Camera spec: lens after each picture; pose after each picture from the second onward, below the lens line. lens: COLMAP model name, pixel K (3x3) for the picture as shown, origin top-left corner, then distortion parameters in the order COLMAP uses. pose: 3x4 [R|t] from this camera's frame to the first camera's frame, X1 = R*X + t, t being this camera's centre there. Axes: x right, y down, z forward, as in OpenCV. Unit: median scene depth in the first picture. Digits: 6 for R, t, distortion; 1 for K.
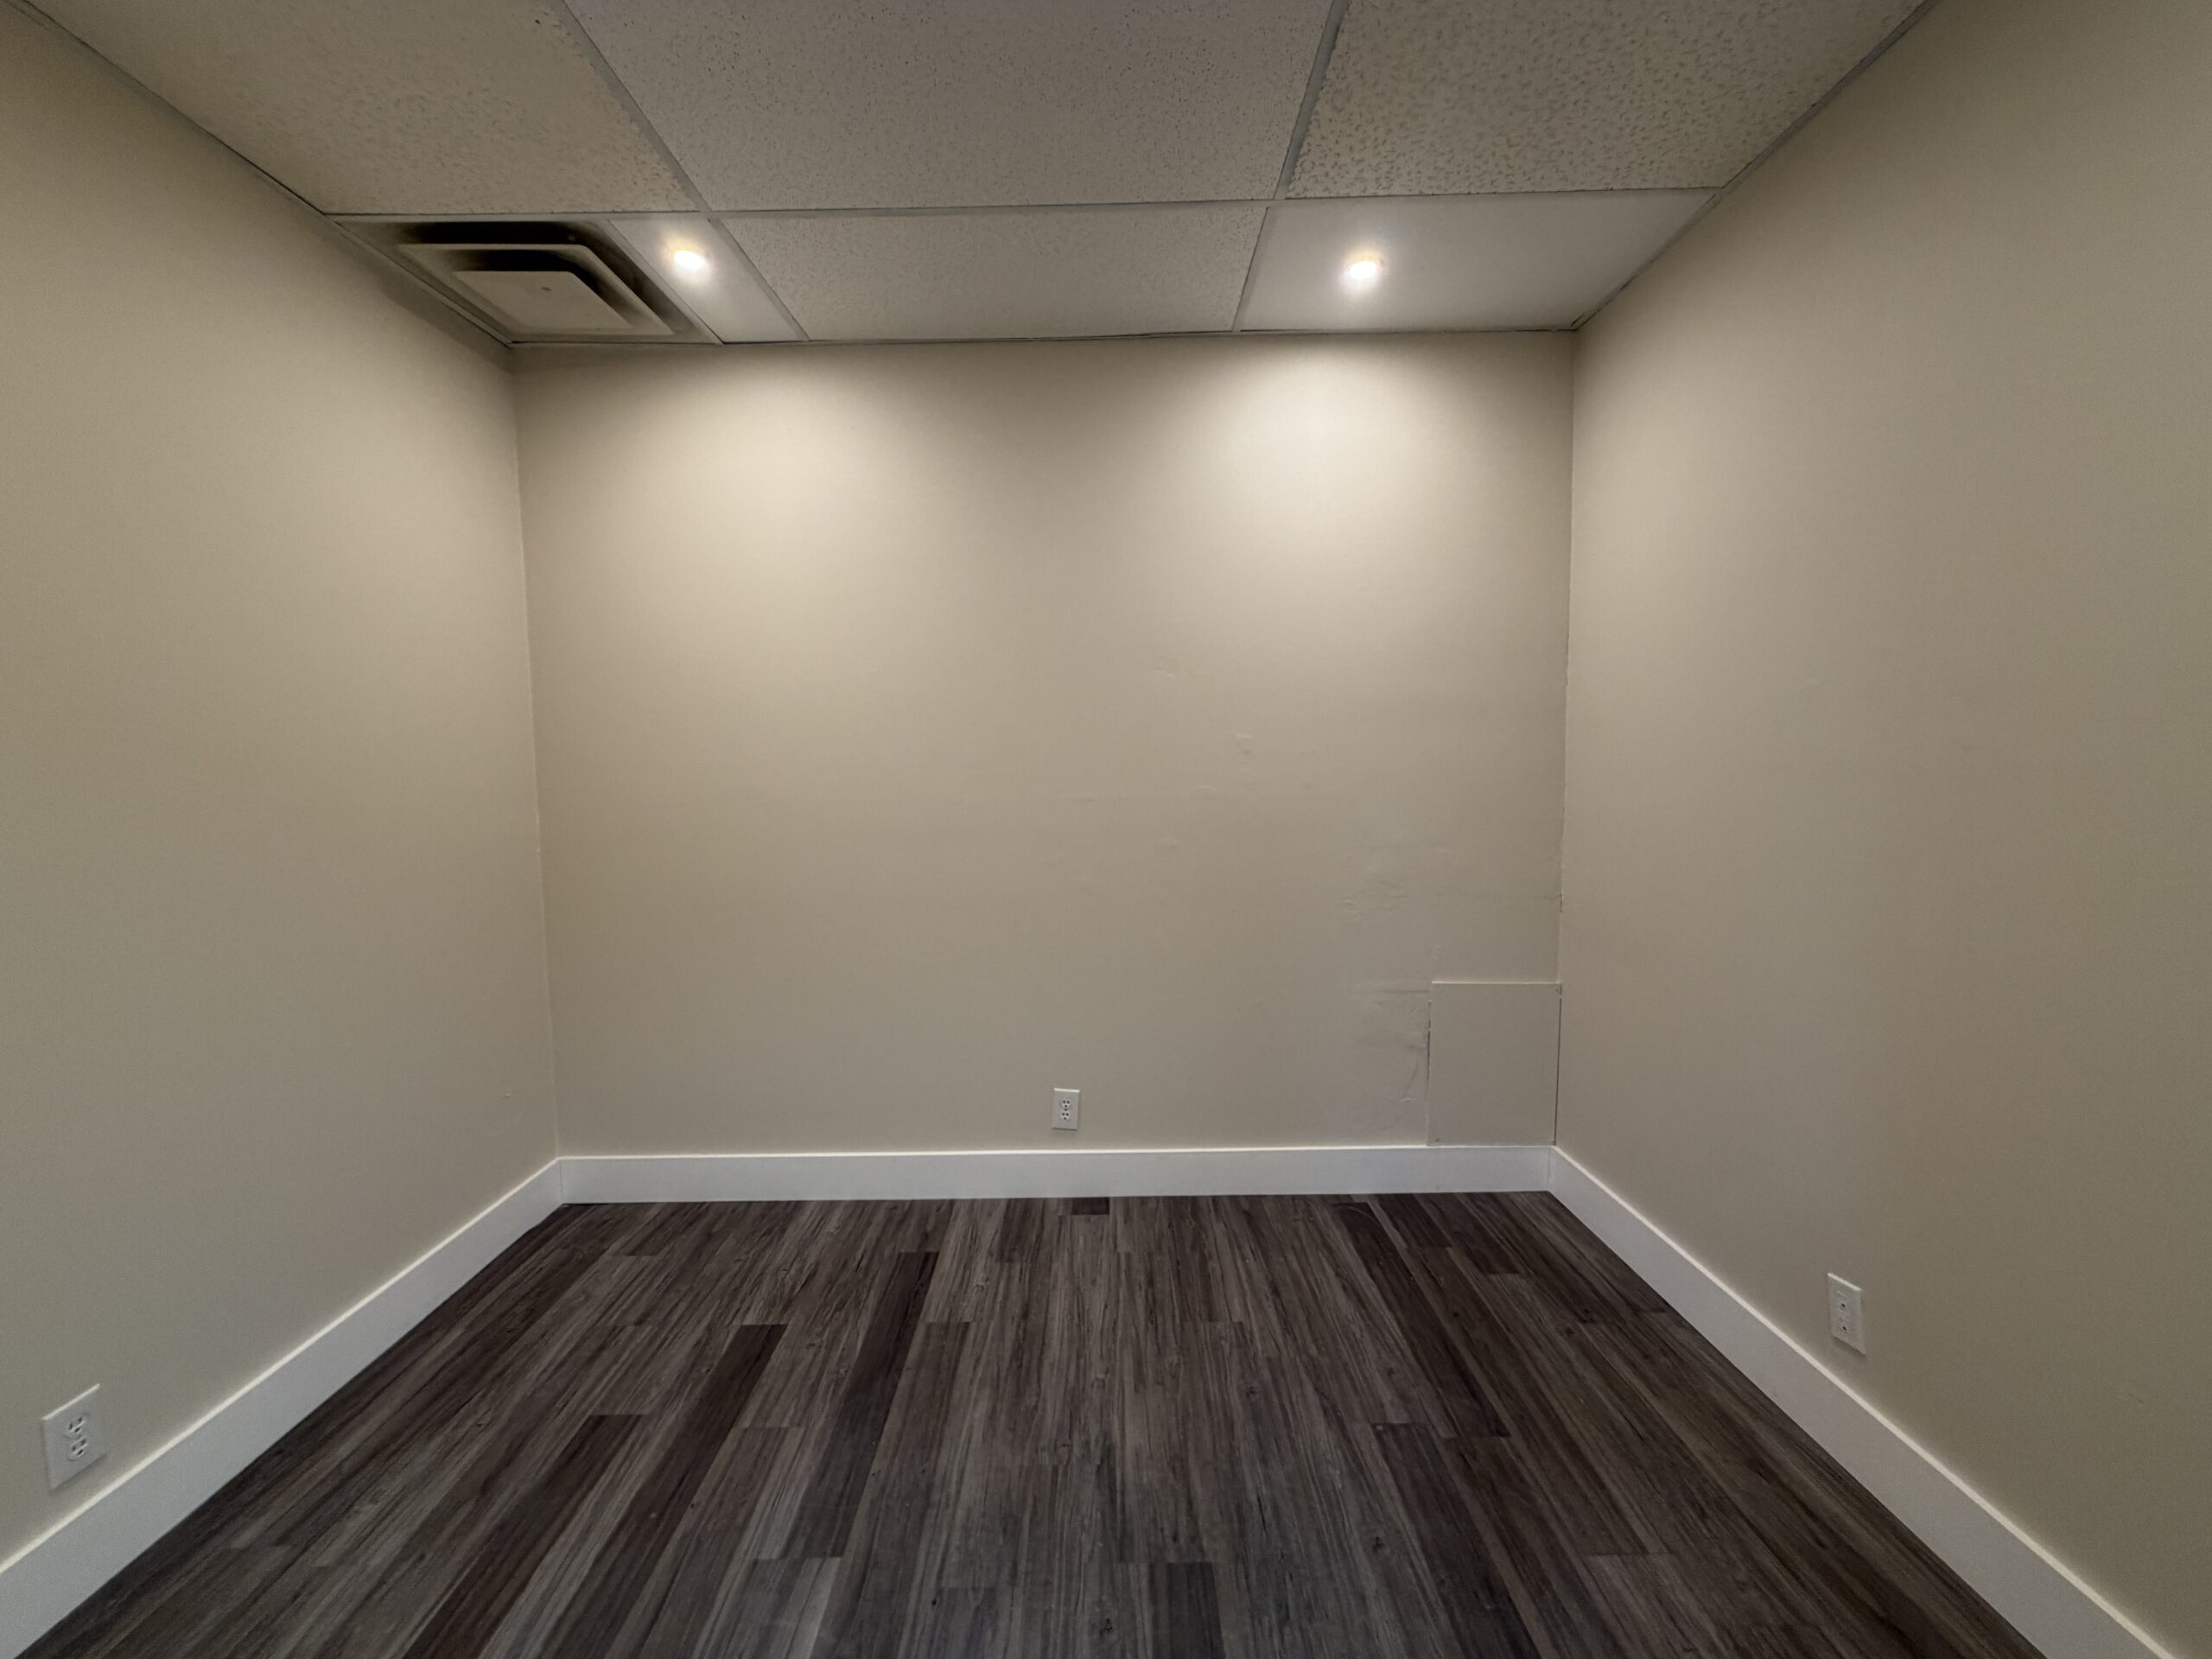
lens RADIAL K [[880.9, 0, 1100.2], [0, 880.9, 823.3], [0, 0, 1]] dist [0.002356, -0.000381]
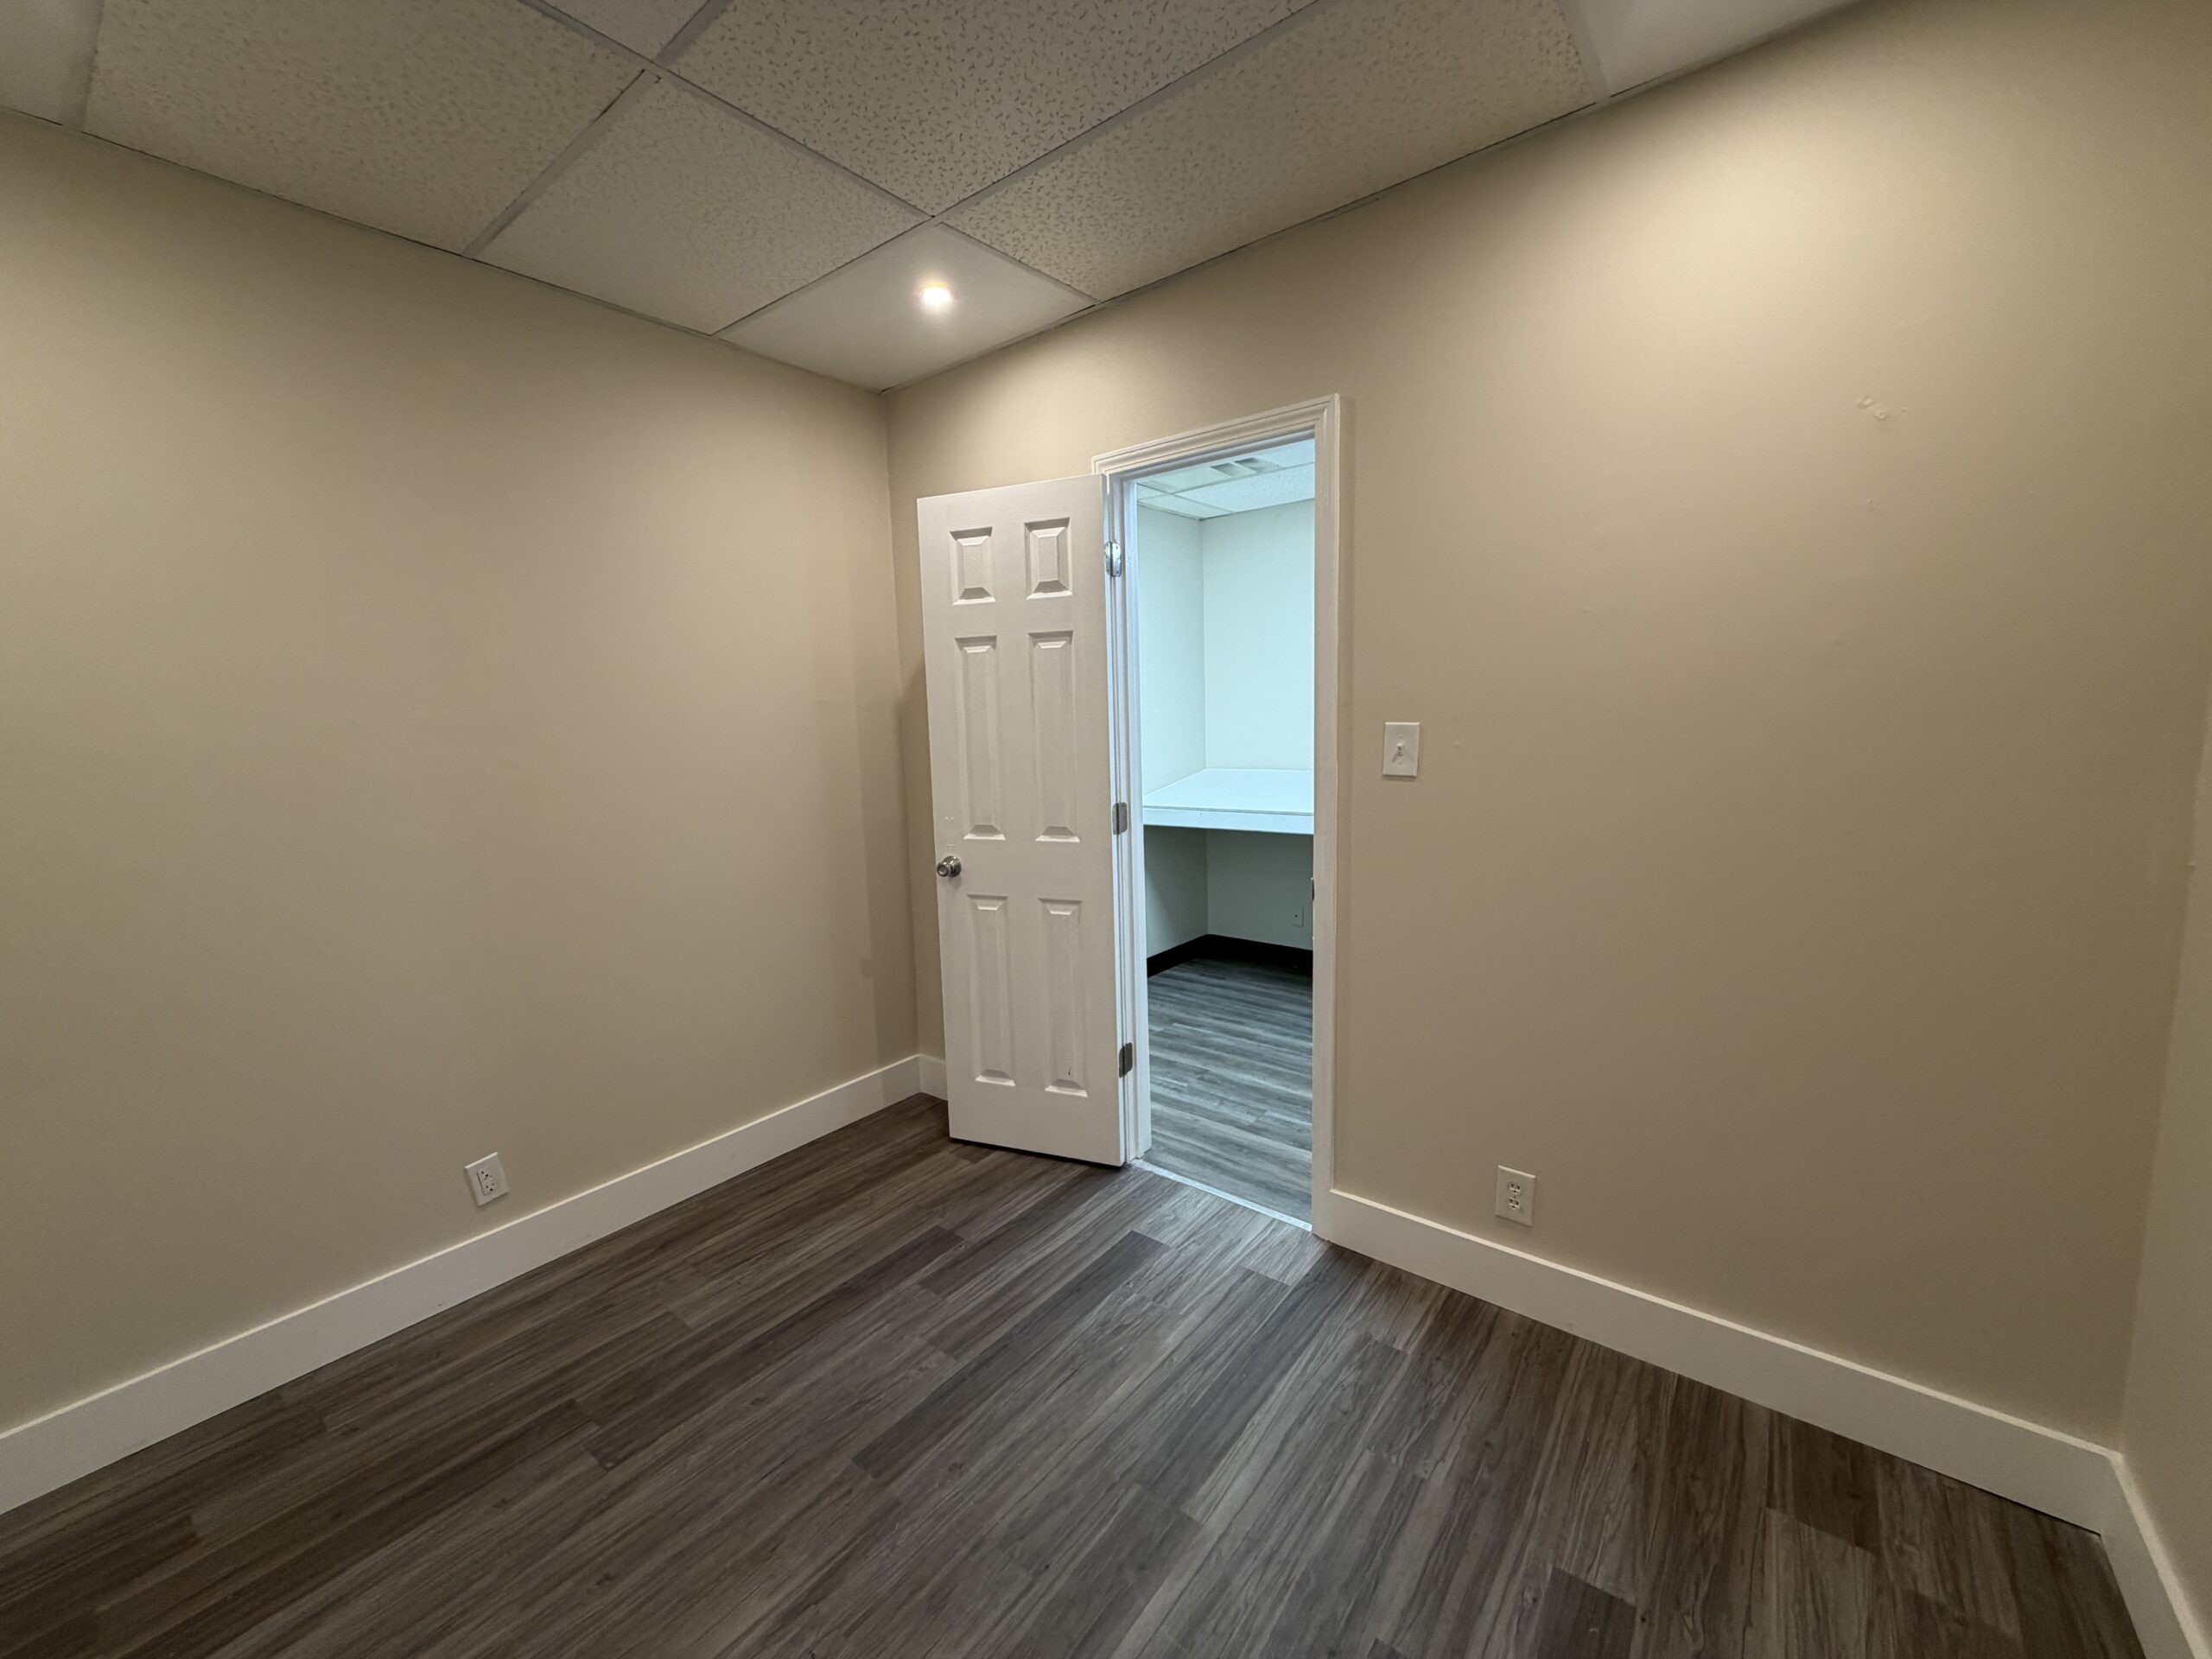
lens RADIAL K [[880.9, 0, 1102.5], [0, 880.9, 830.8], [0, 0, 1]] dist [0.002356, -0.000381]
pose [[-0.786005, -0.038728, 0.617006, -0.789469], [0.086322, 0.981384, 0.171565, -0.140095], [-0.612164, 0.188112, -0.768030, 1.480191]]
